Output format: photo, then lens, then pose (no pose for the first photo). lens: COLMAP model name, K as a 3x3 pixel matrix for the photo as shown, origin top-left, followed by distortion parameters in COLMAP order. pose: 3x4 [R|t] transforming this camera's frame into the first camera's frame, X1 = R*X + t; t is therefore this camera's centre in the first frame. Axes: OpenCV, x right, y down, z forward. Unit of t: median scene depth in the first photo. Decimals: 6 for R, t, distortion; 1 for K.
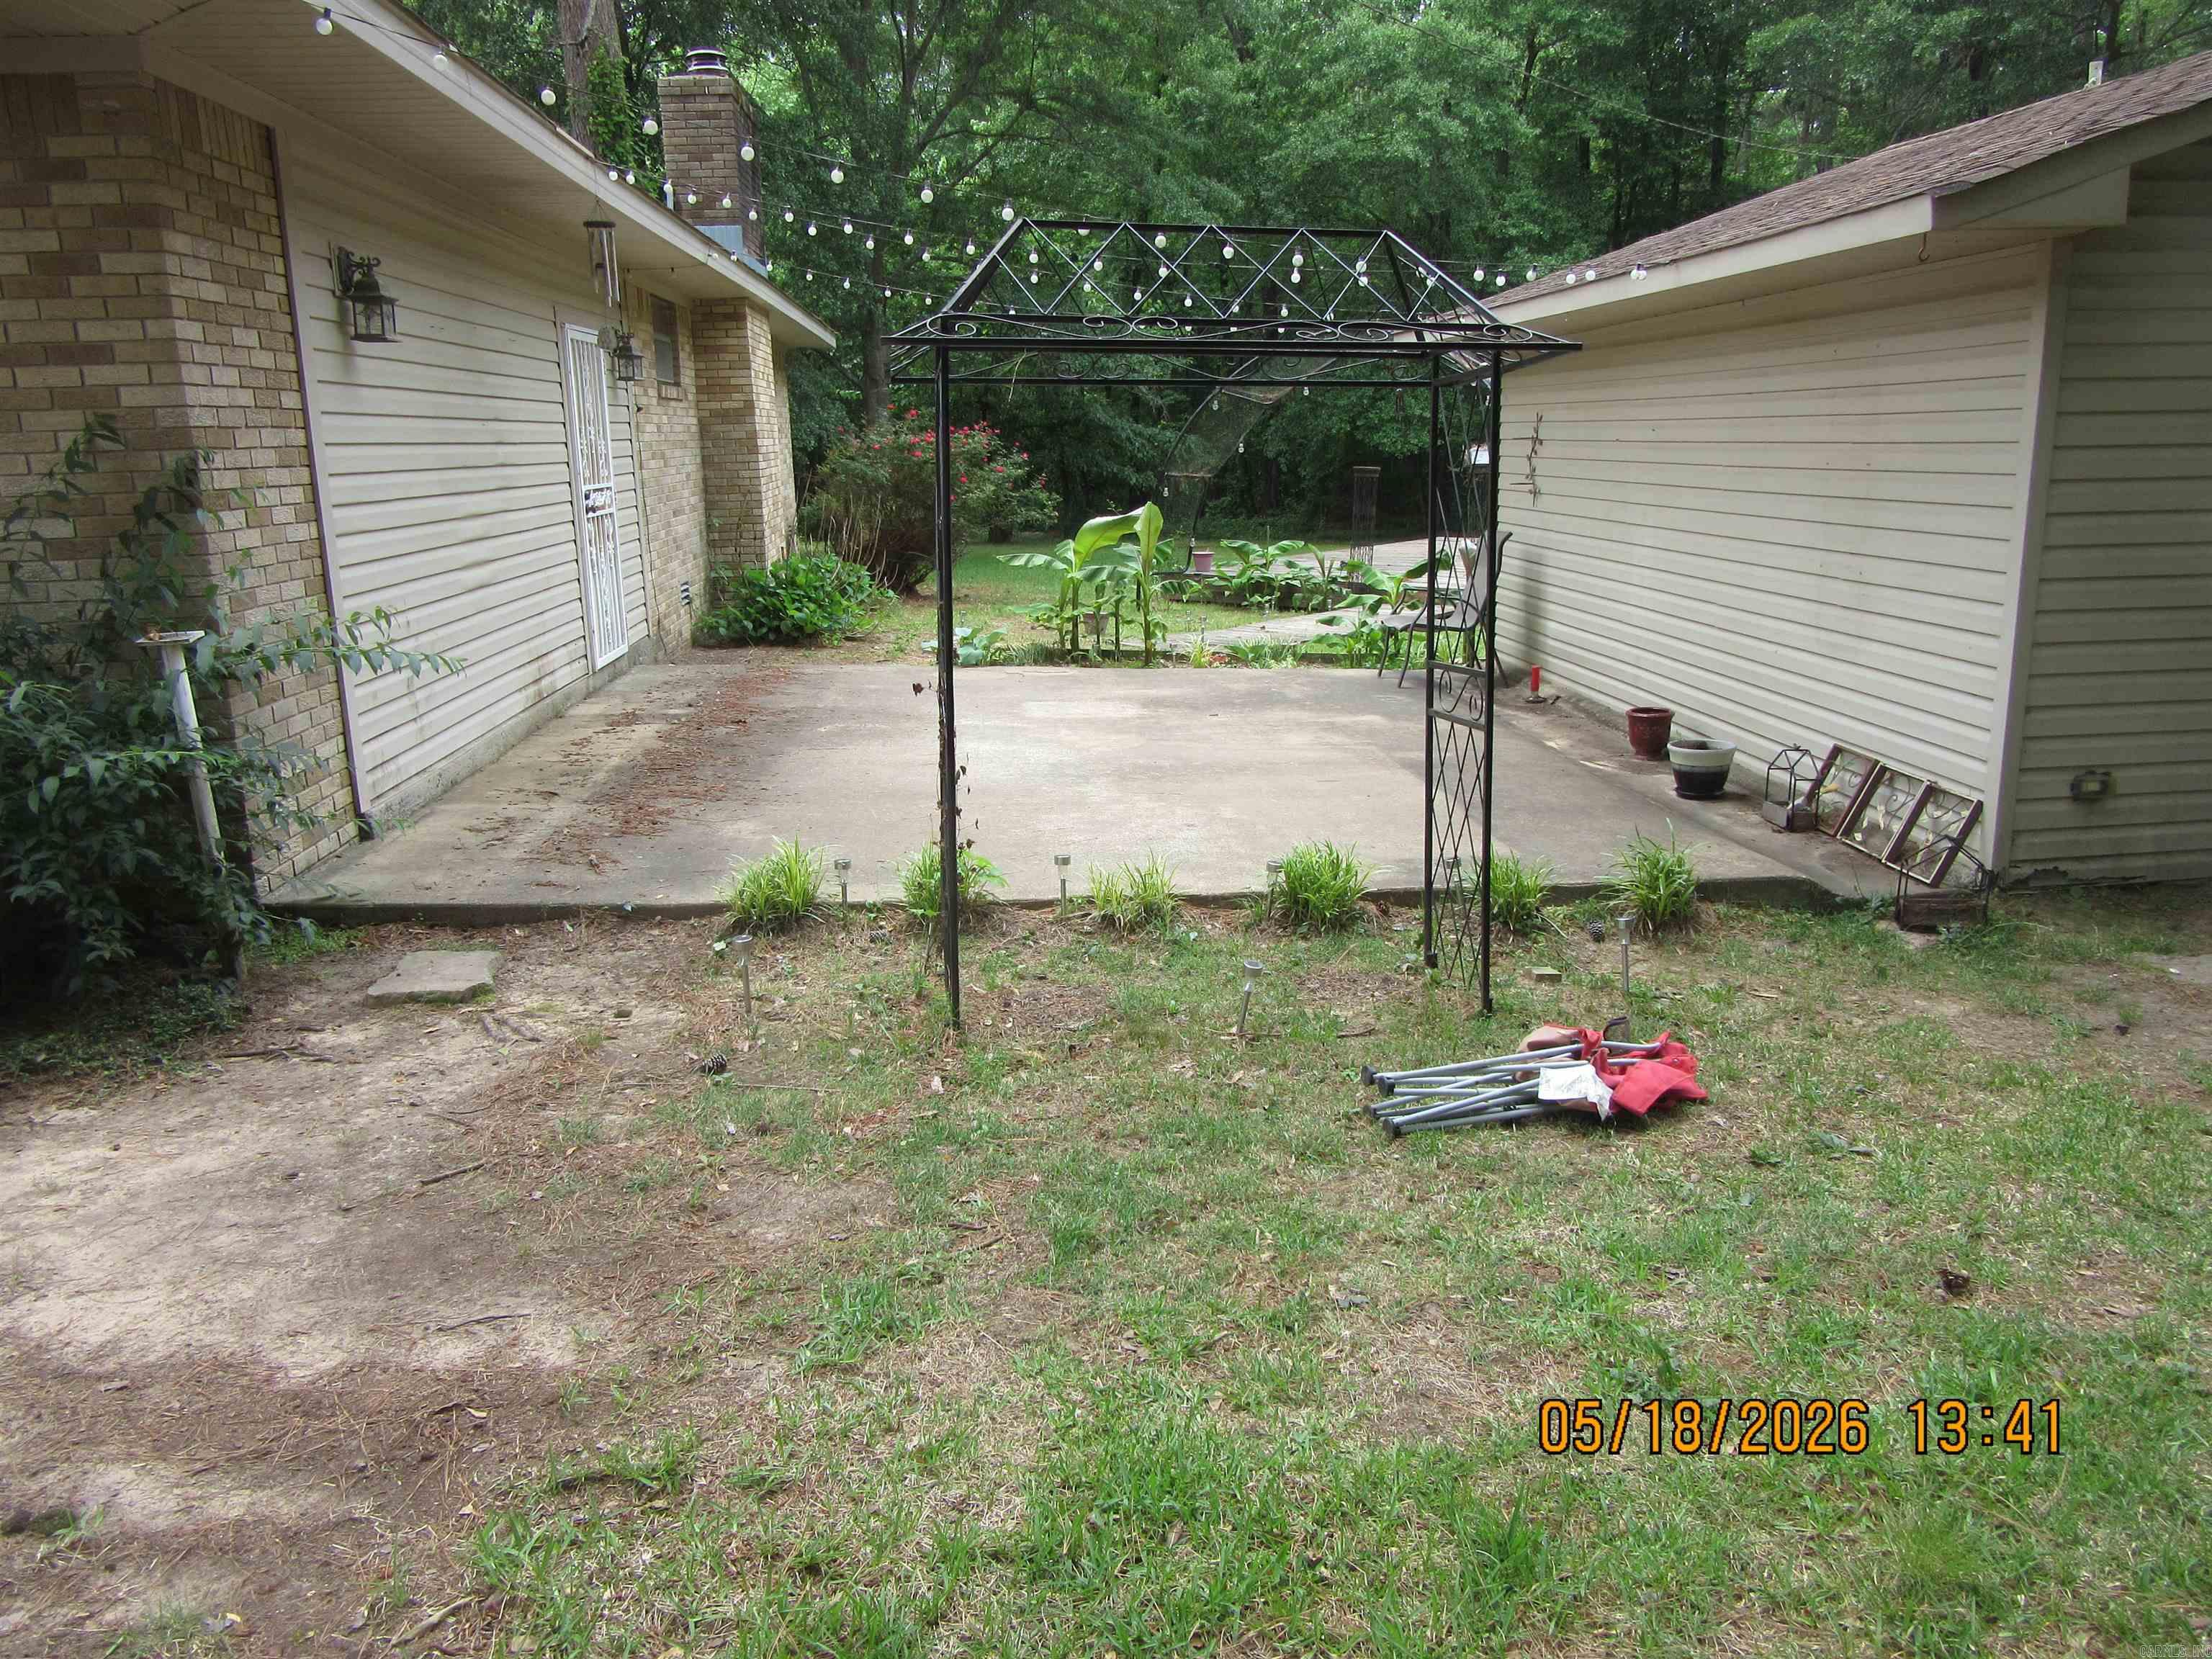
lens RADIAL K [[1651.2, 0, 1106.0], [0, 1651.2, 829.5], [0, 0, 1]] dist [-0.008282, -0.001123]
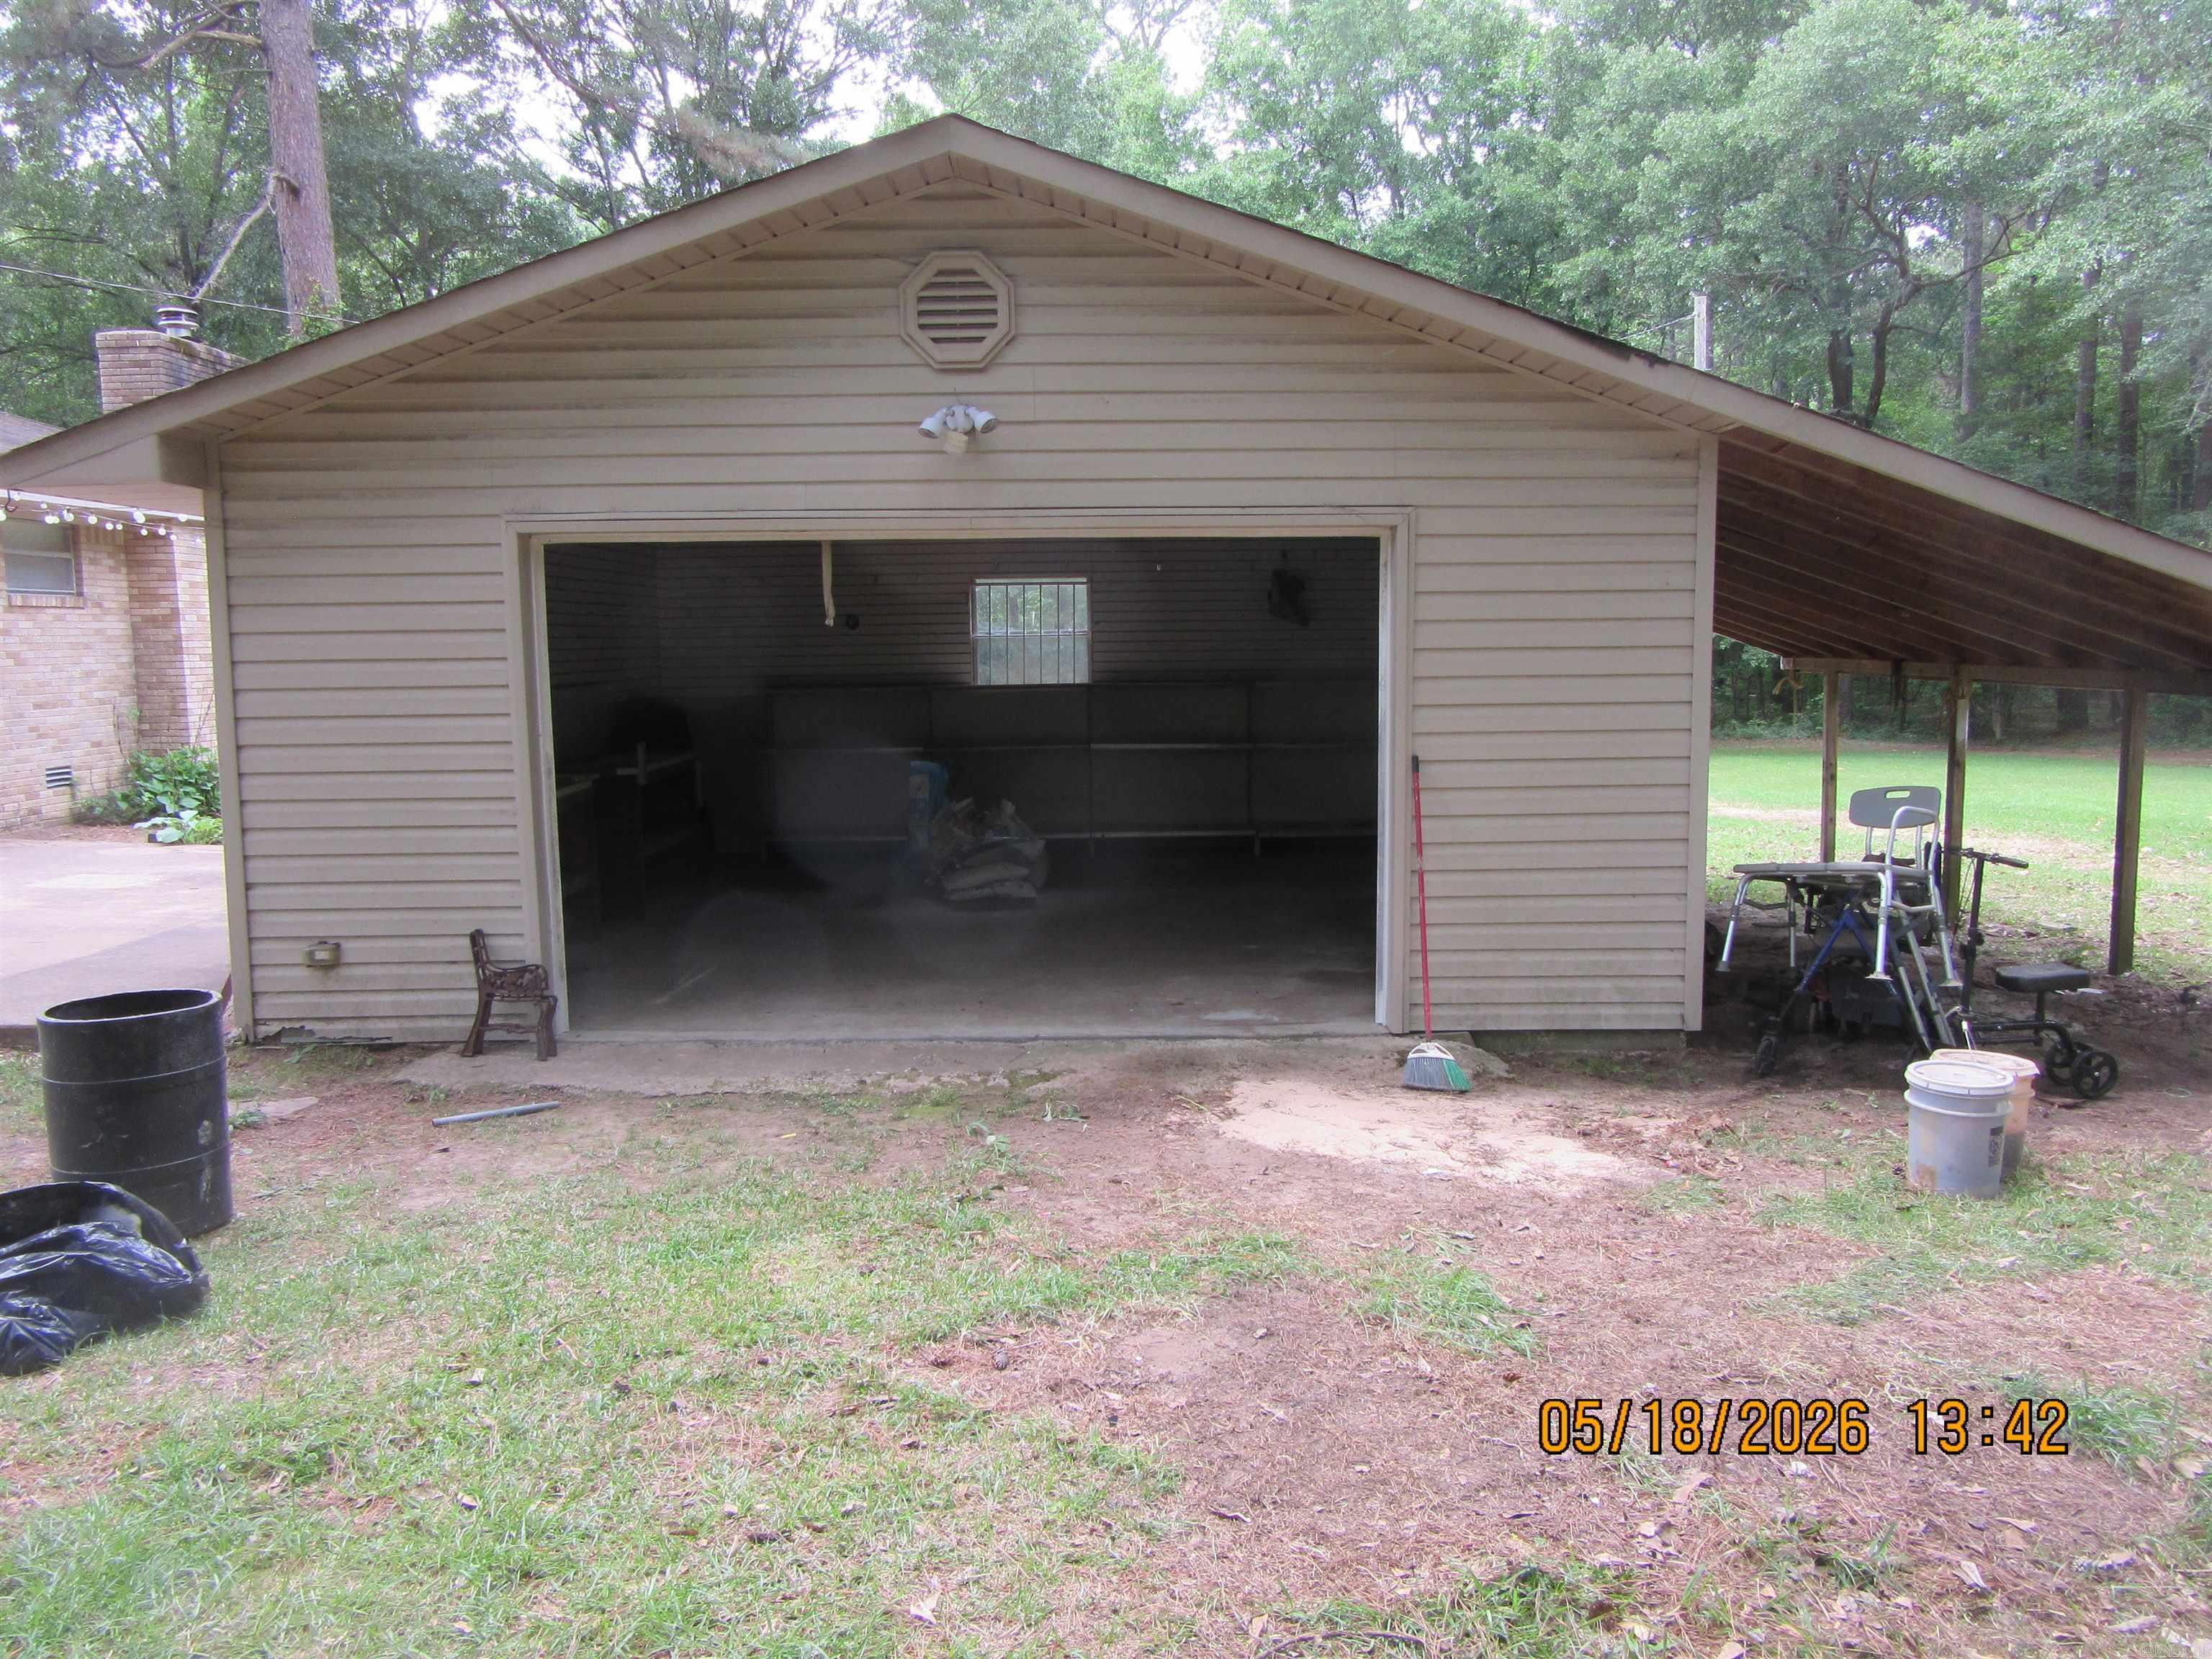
lens RADIAL K [[1651.2, 0, 1106.0], [0, 1651.2, 829.5], [0, 0, 1]] dist [-0.008282, -0.001123]
pose [[0.997027, 0.023699, -0.073322, 0.519753], [-0.032440, 0.992192, -0.120428, 0.003094], [0.069896, 0.122448, 0.990011, -0.044513]]
